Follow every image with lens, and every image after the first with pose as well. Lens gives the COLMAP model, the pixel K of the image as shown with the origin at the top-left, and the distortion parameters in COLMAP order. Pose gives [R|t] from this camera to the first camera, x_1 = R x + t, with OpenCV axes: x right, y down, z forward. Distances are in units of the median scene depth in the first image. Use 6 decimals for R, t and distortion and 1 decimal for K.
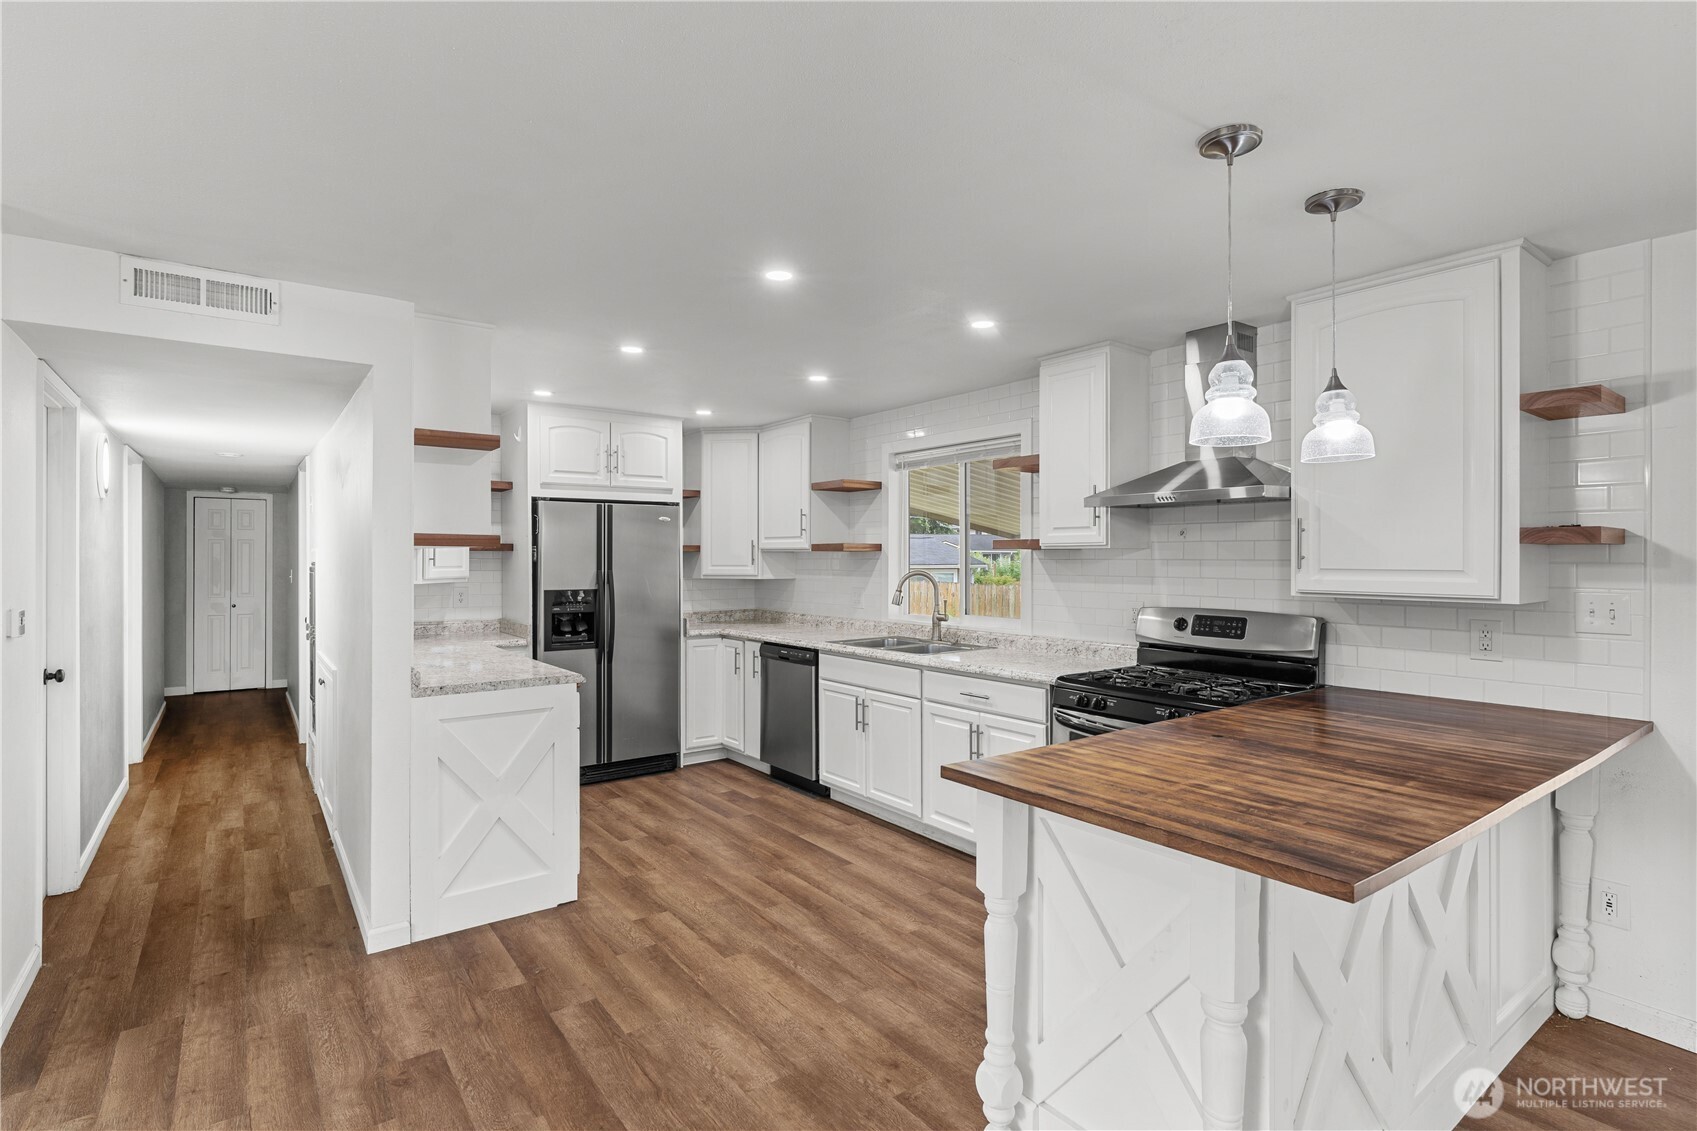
lens RADIAL K [[833.8, 0, 848.3], [0, 833.8, 559.8], [0, 0, 1]] dist [0.010969, 0.000119]
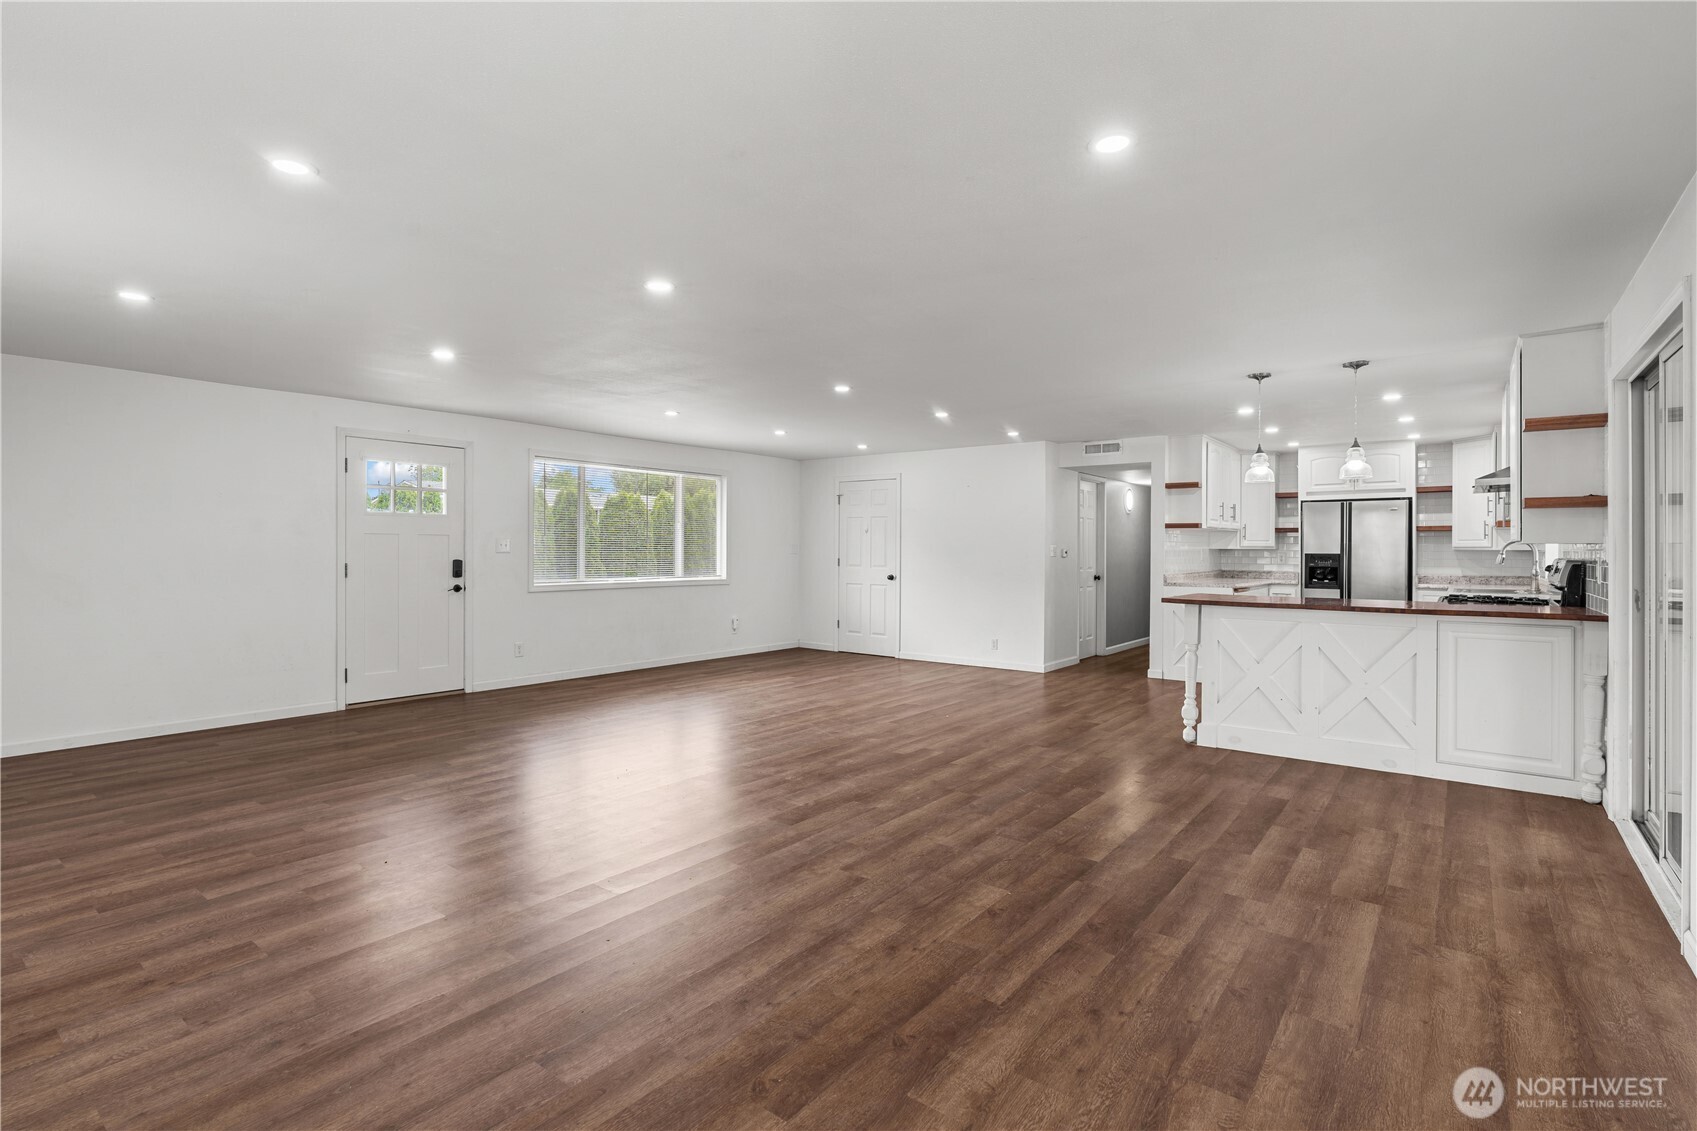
lens RADIAL K [[763.9, 0, 846.2], [0, 763.9, 554.7], [0, 0, 1]] dist [0.008321, 0.001376]
pose [[0.277582, 0.006867, -0.960677, 0.906784], [-0.005880, 0.999968, 0.005449, 0.035370], [0.960684, 0.004136, 0.277613, -0.372823]]
